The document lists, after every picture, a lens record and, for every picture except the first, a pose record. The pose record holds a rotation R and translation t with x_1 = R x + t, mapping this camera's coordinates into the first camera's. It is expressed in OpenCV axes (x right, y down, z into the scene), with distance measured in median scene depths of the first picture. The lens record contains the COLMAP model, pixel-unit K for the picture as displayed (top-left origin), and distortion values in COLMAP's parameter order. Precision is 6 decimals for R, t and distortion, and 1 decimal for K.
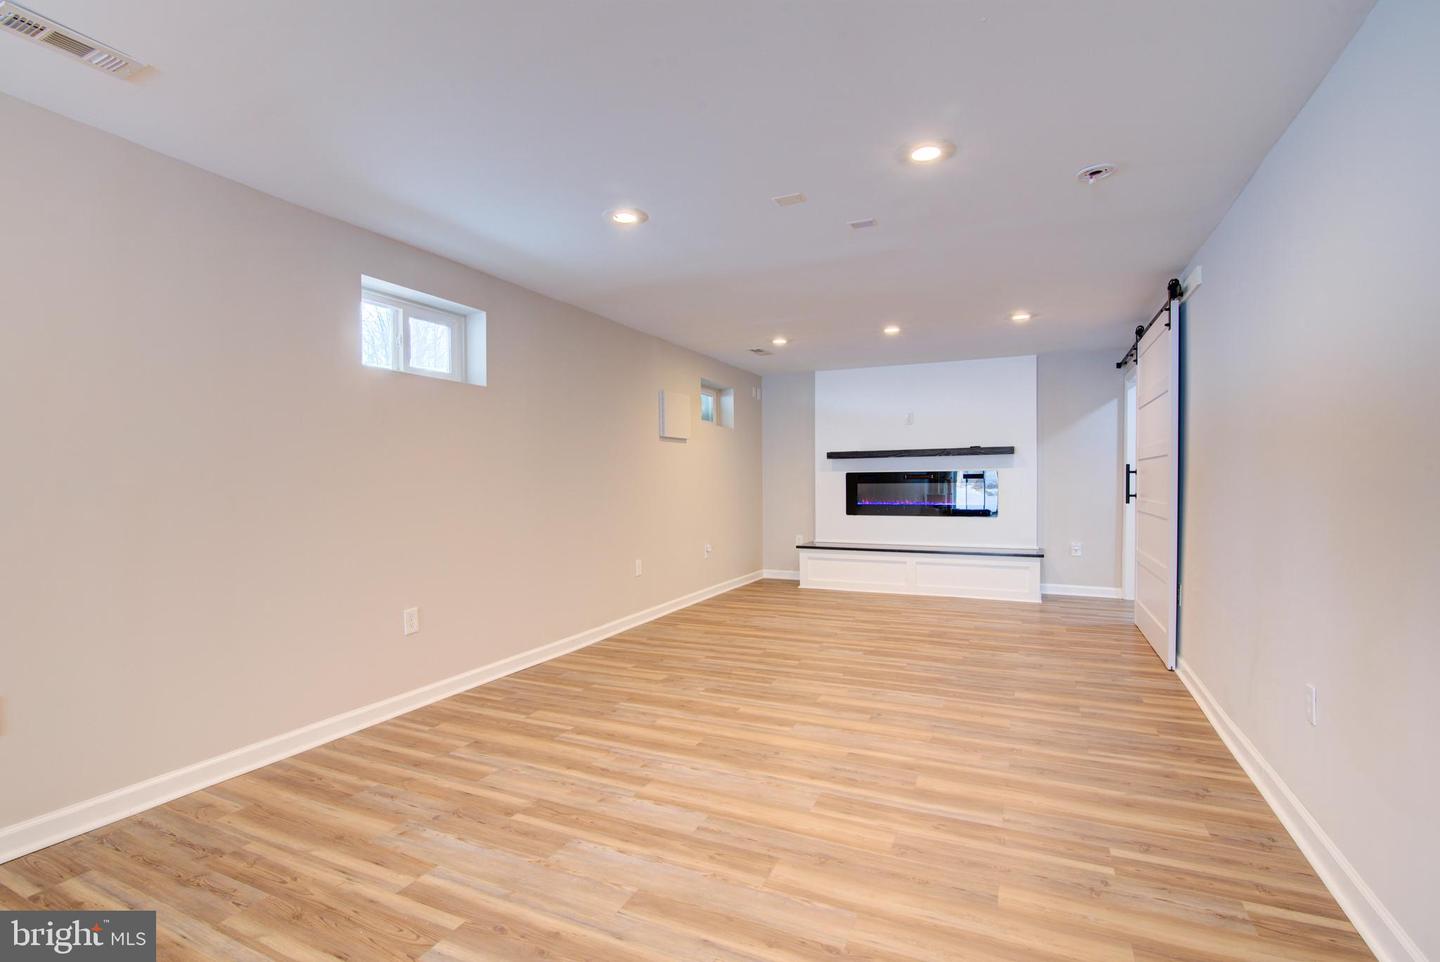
lens RADIAL K [[671.9, 0, 722.8], [0, 671.9, 484.2], [0, 0, 1]] dist [-0.016711, 0.003158]
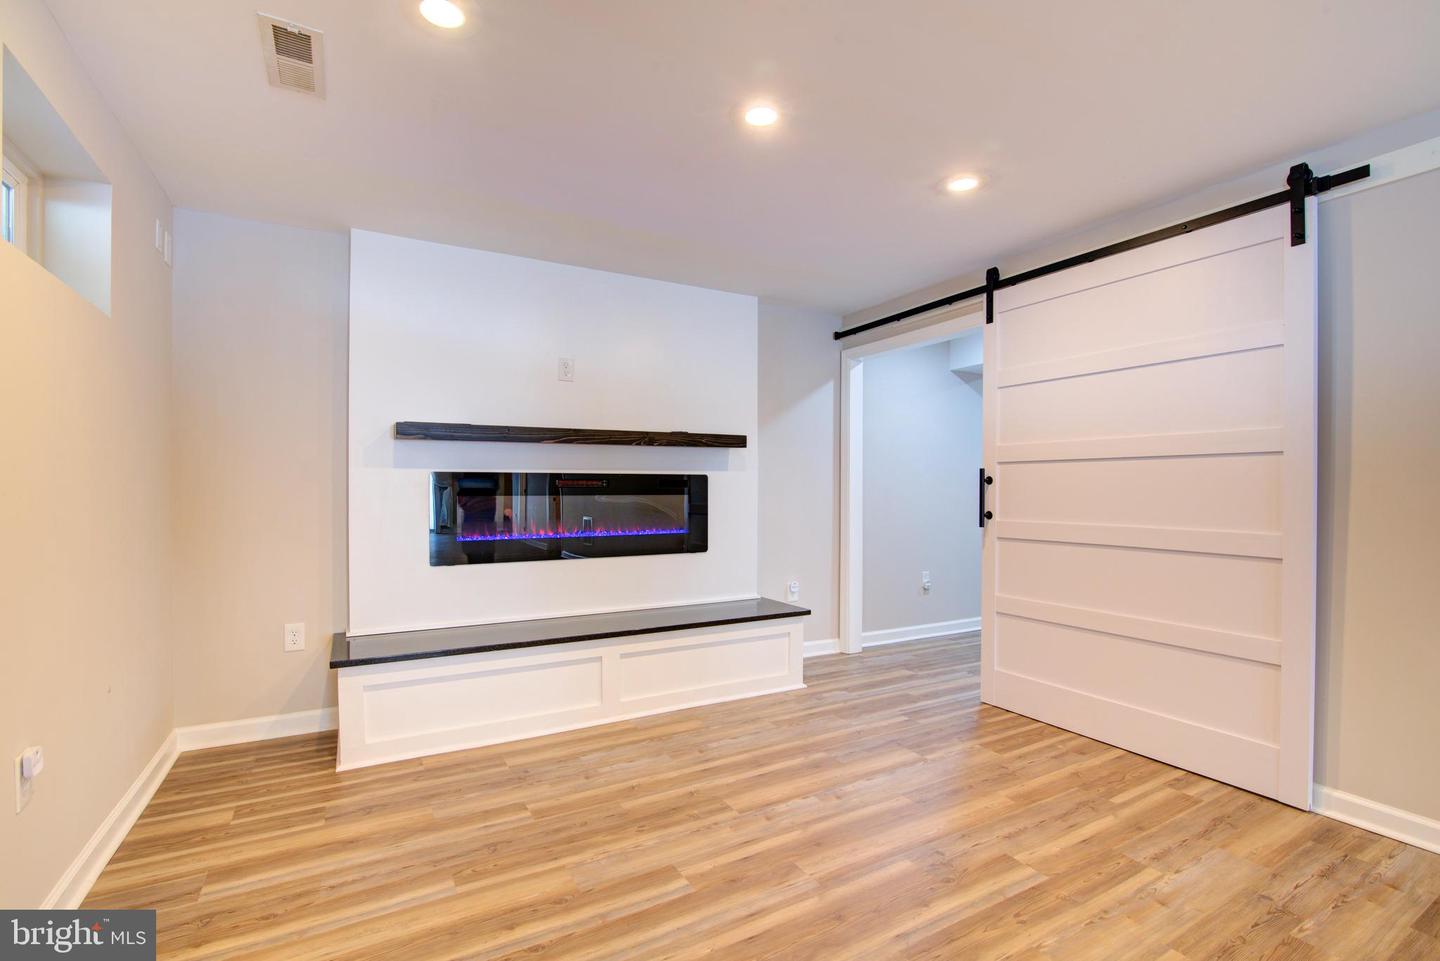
lens RADIAL K [[671.9, 0, 715.7], [0, 671.9, 481.3], [0, 0, 1]] dist [-0.016711, 0.003158]
pose [[0.578397, 0.017324, 0.815572, -0.071296], [-0.003717, 0.999820, -0.018601, -0.003132], [-0.815747, 0.007728, 0.578357, 0.610683]]
